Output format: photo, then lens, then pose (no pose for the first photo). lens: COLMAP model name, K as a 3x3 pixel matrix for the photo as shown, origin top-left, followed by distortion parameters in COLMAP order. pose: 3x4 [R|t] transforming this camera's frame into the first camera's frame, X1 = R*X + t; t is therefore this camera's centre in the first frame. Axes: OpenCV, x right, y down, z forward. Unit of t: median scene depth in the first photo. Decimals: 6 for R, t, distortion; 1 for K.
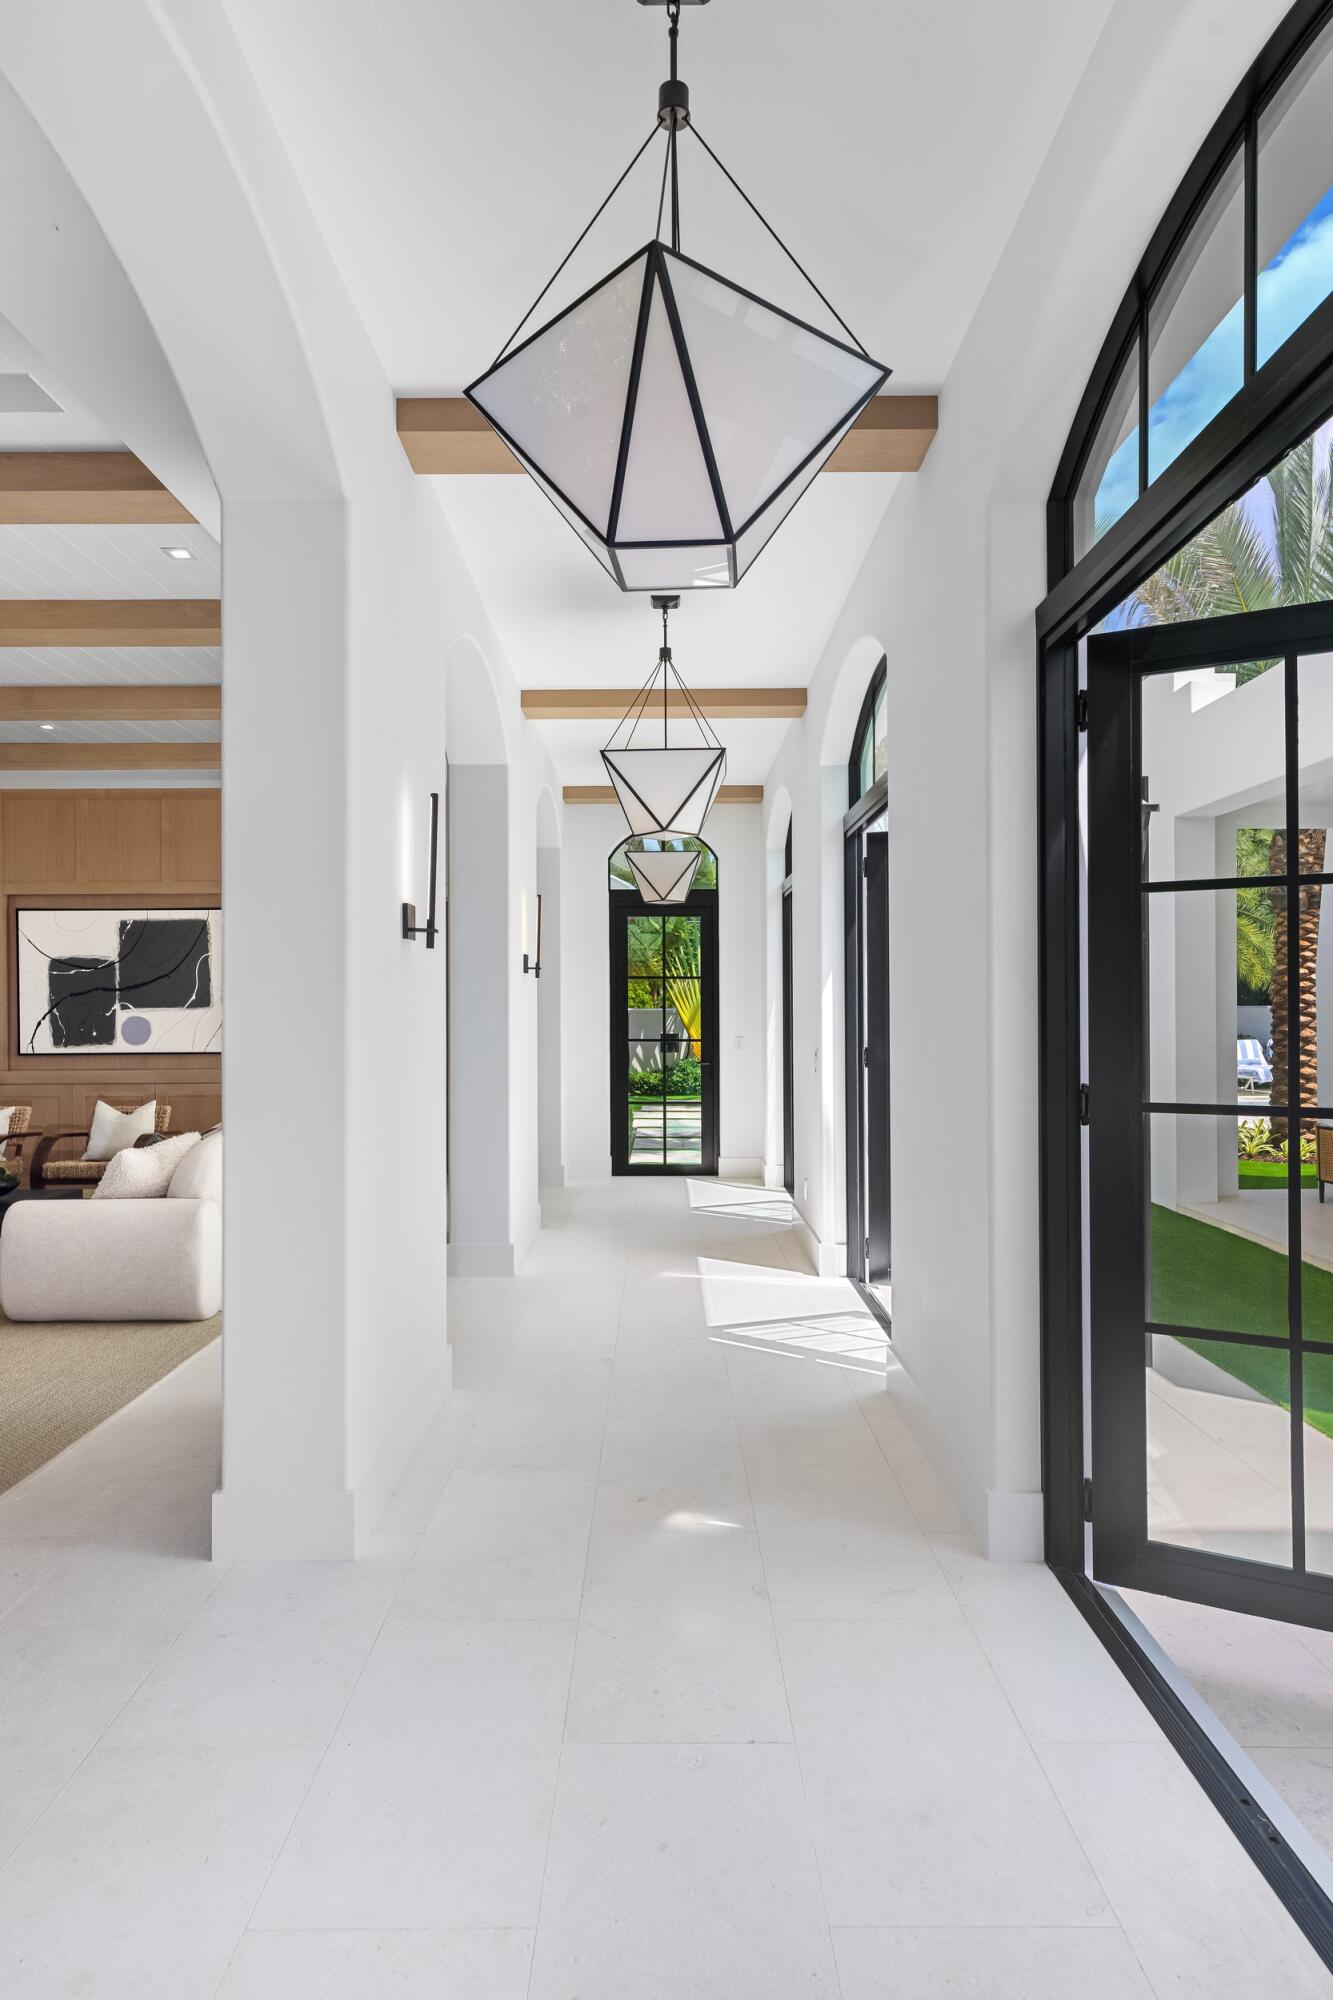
lens RADIAL K [[1210.3, 0, 666.5], [0, 1210.3, 1000.0], [0, 0, 1]] dist [0.047562, 0.000826]
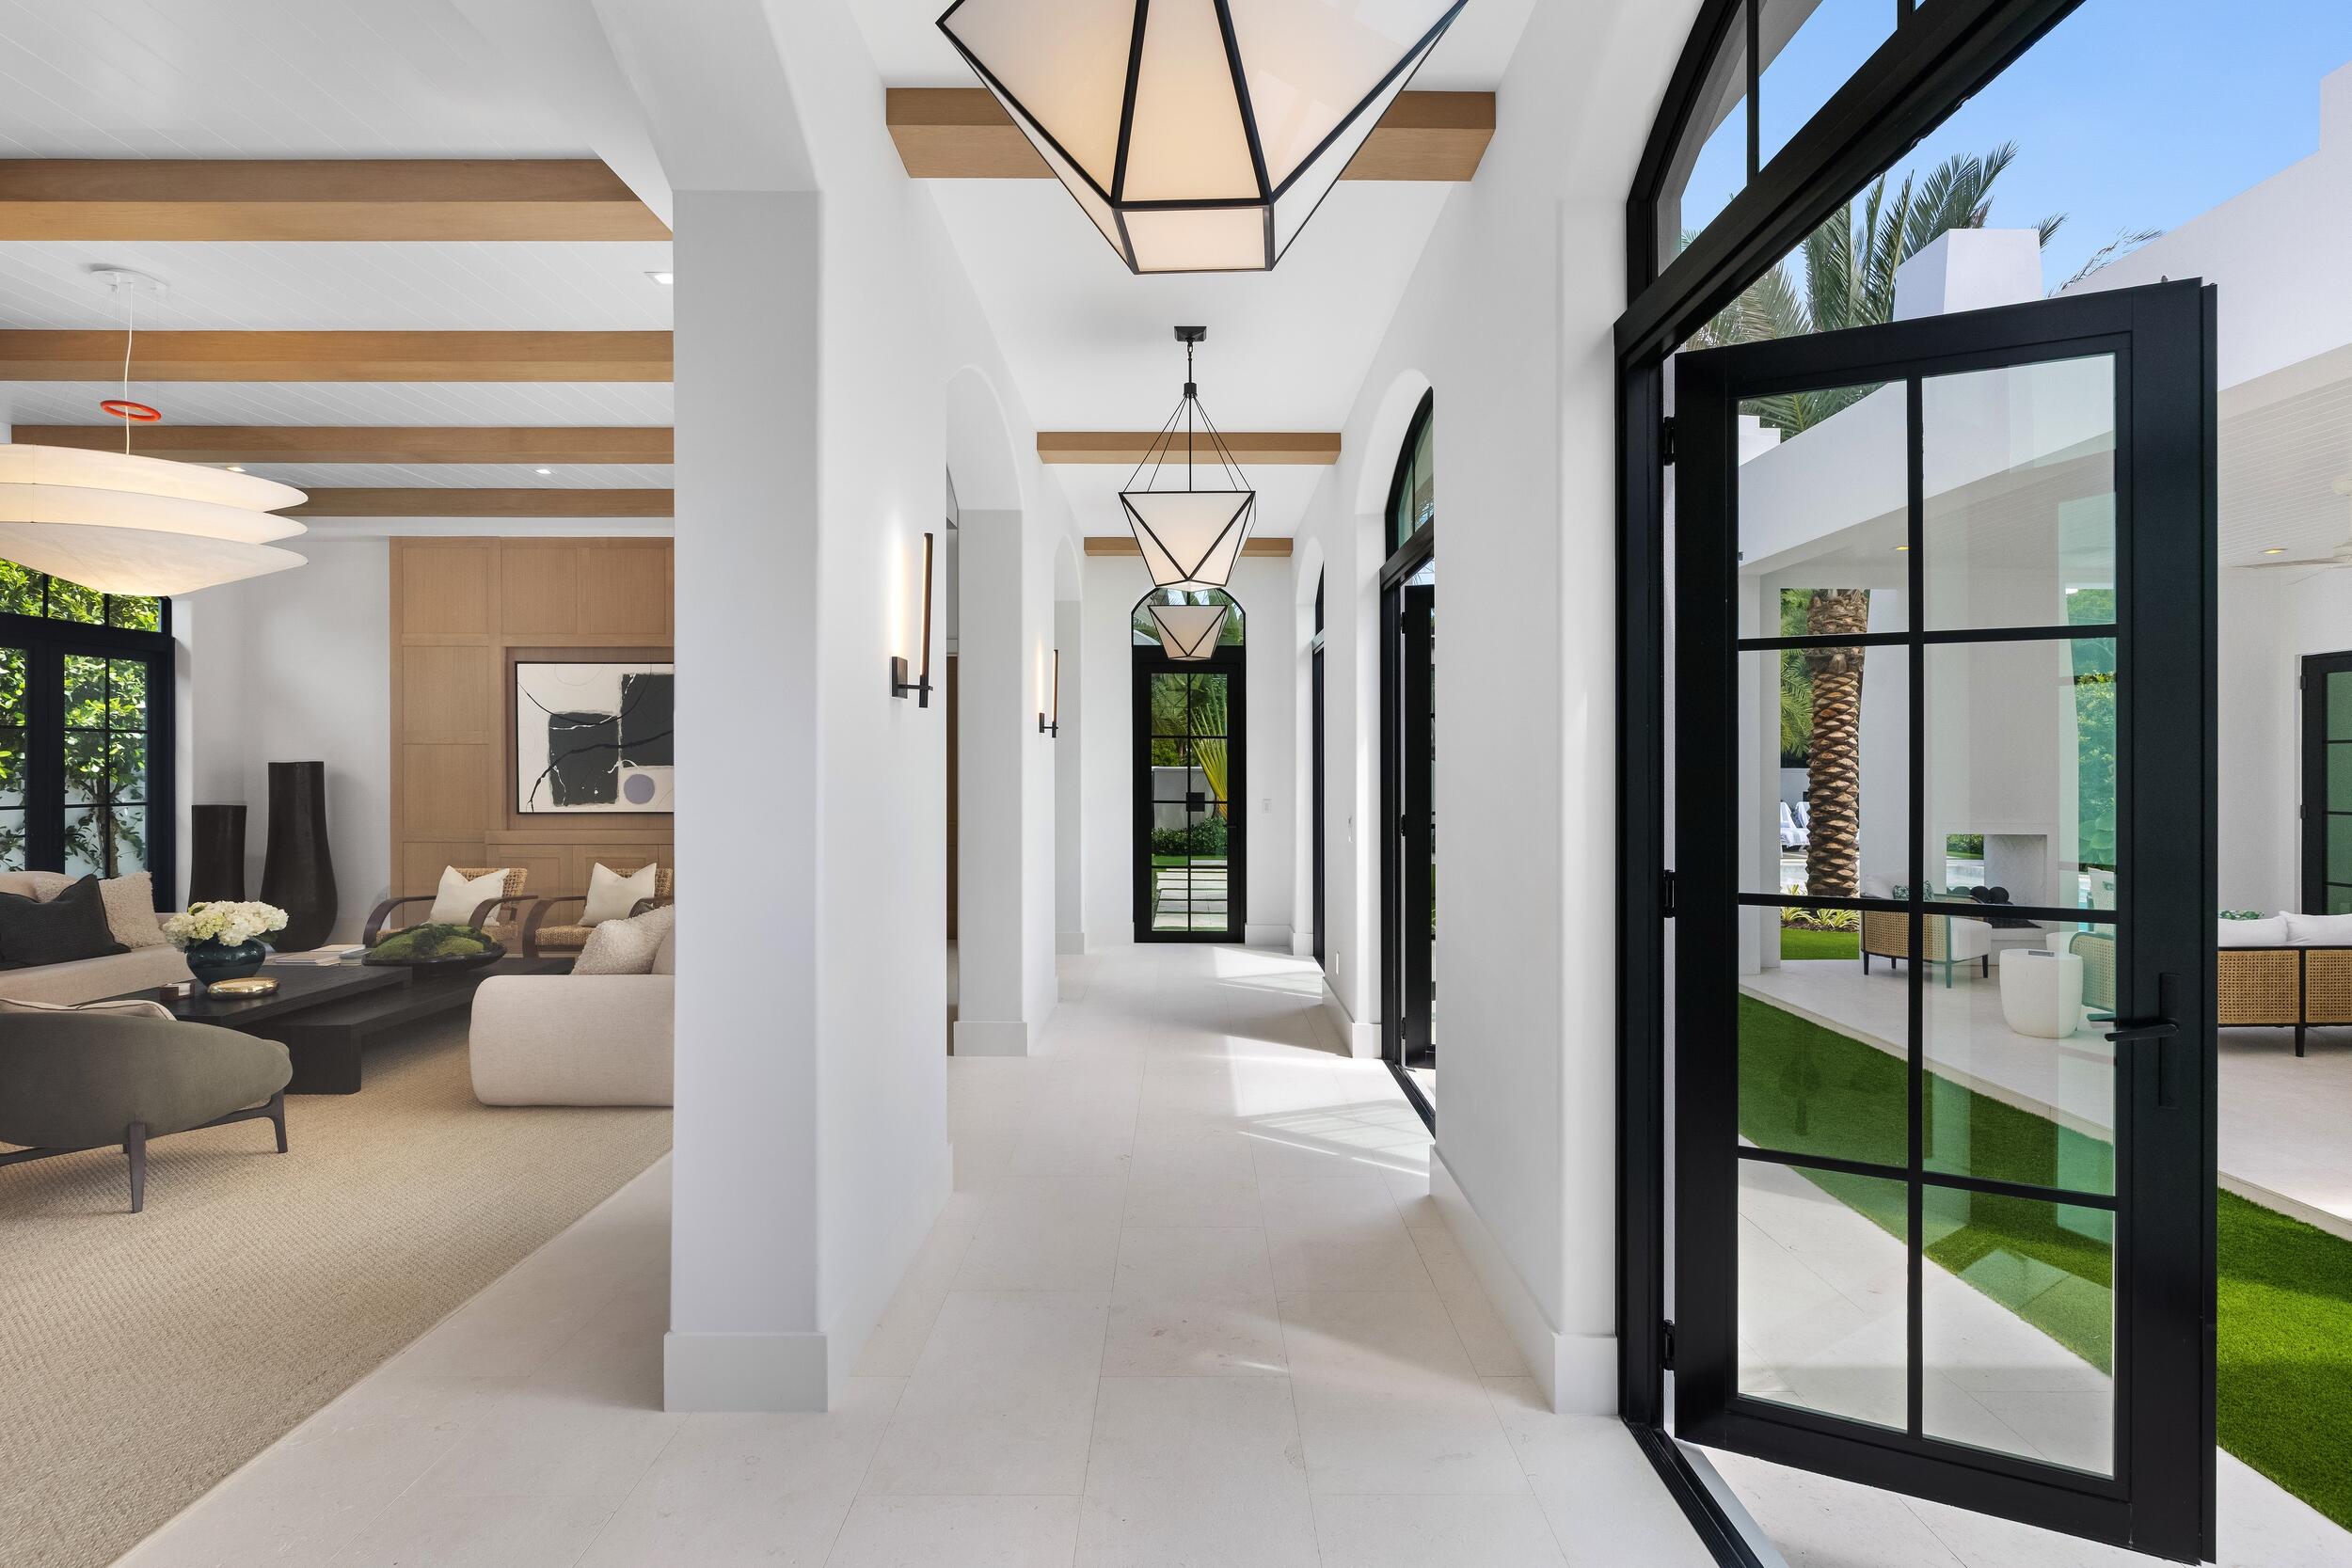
lens RADIAL K [[1155.5, 0, 1256.1], [0, 1155.5, 767.8], [0, 0, 1]] dist [-0.000682, -0.000393]
pose [[0.998541, 0.002564, 0.053931, 0.002455], [-0.003242, 0.999917, 0.012489, -0.007905], [-0.053895, -0.012646, 0.998467, 0.112101]]
